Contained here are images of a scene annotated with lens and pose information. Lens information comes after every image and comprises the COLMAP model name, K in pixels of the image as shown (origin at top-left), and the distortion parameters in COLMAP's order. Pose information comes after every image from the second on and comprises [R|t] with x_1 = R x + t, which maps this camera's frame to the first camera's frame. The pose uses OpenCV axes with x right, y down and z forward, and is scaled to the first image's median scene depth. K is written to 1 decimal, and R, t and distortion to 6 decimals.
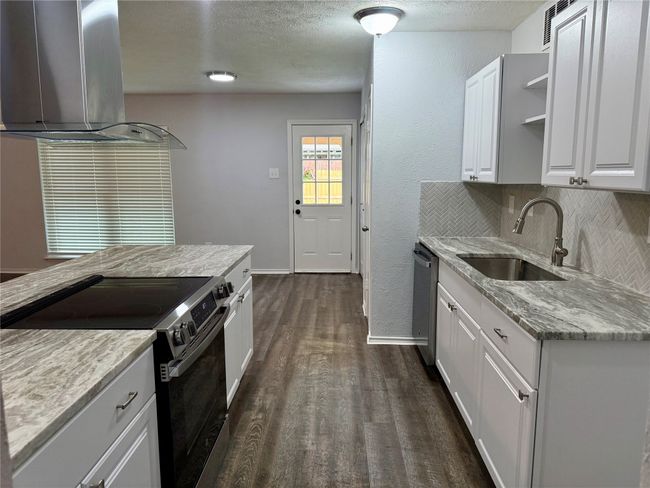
lens RADIAL K [[456.9, 0, 327.2], [0, 456.9, 245.0], [0, 0, 1]] dist [0.095433, -0.104313]
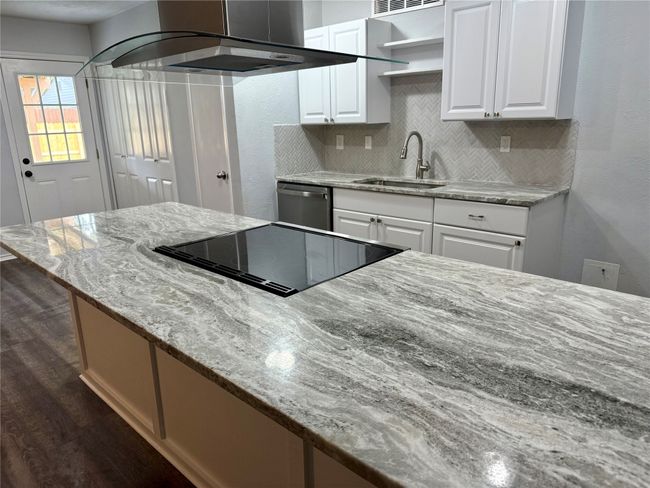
lens RADIAL K [[449.6, 0, 324.9], [0, 449.6, 255.5], [0, 0, 1]] dist [0.081458, -0.096417]
pose [[0.662011, -0.225817, 0.714667, -0.796201], [0.138687, 0.973973, 0.179283, -0.017451], [-0.736551, -0.019573, 0.676099, 0.251241]]
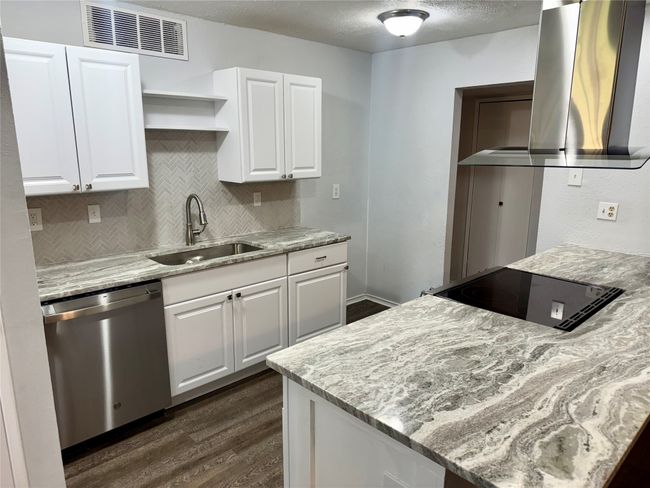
lens RADIAL K [[456.9, 0, 327.2], [0, 456.9, 245.0], [0, 0, 1]] dist [0.095433, -0.104313]
pose [[-0.716361, -0.147507, 0.681959, -0.670231], [0.108471, 0.941970, 0.317690, -0.328745], [-0.689246, 0.301554, -0.658791, 1.612100]]
